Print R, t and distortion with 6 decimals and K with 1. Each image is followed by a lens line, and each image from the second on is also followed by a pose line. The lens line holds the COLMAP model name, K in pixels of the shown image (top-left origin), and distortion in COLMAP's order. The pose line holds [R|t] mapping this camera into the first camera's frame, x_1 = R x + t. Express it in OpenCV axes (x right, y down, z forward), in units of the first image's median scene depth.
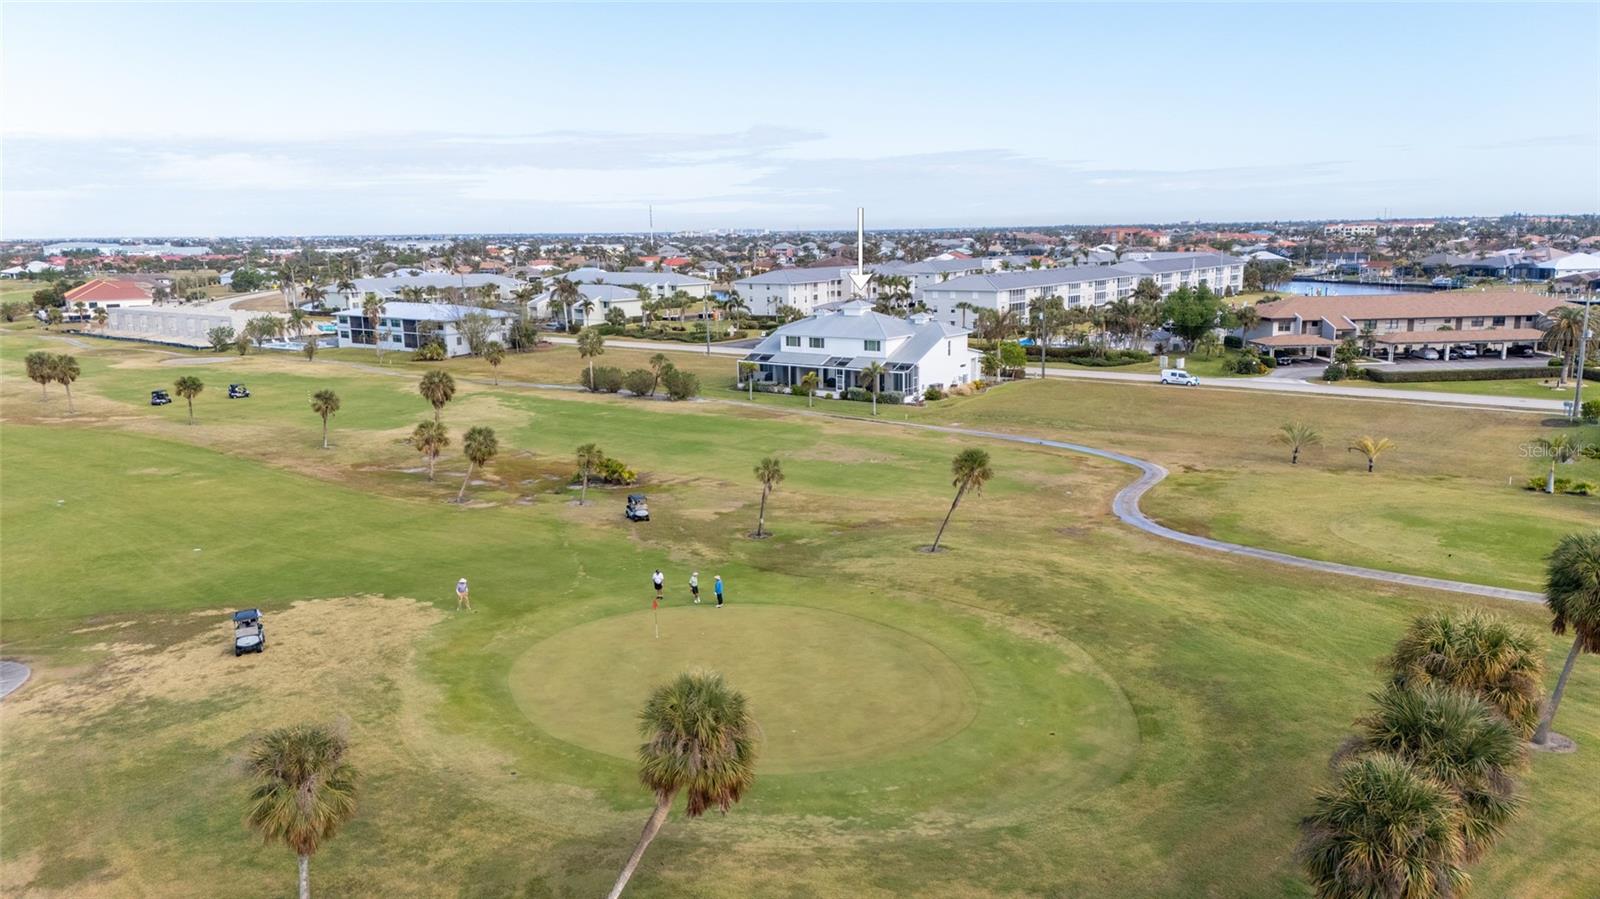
lens RADIAL K [[1173.8, 0, 800.0], [0, 1173.8, 449.5], [0, 0, 1]] dist [0.087510, -0.102854]
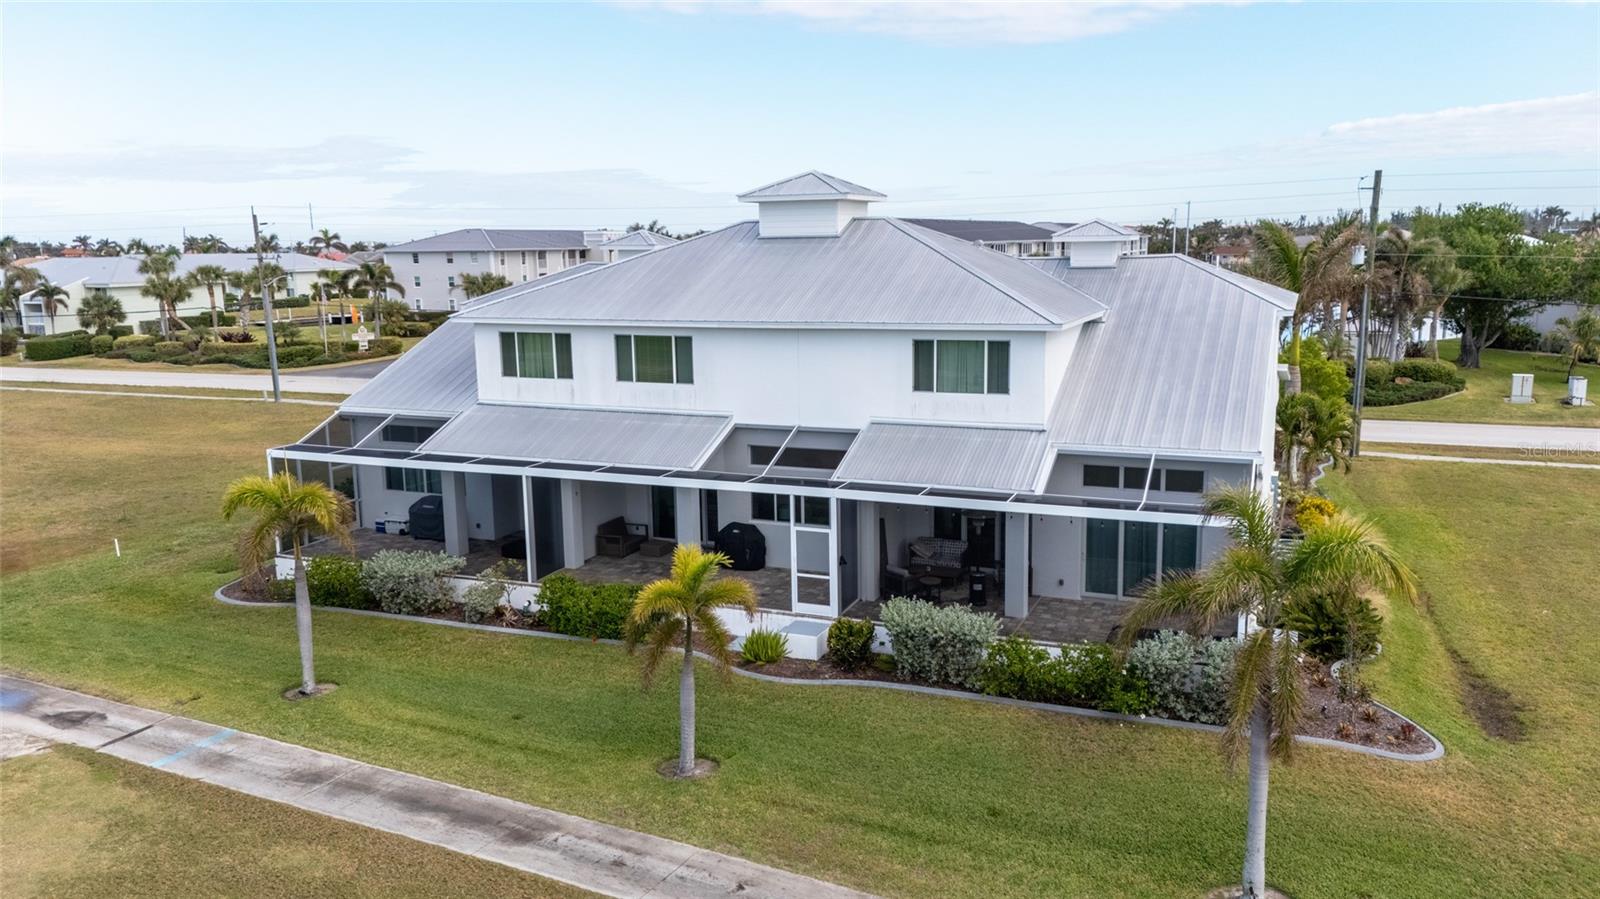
lens RADIAL K [[1173.8, 0, 800.0], [0, 1173.8, 449.5], [0, 0, 1]] dist [0.087510, -0.102854]
pose [[0.969463, -0.044865, 0.241097, -0.011837], [0.048252, 0.998802, -0.008156, -0.071081], [-0.240442, 0.019541, 0.970467, 0.782900]]
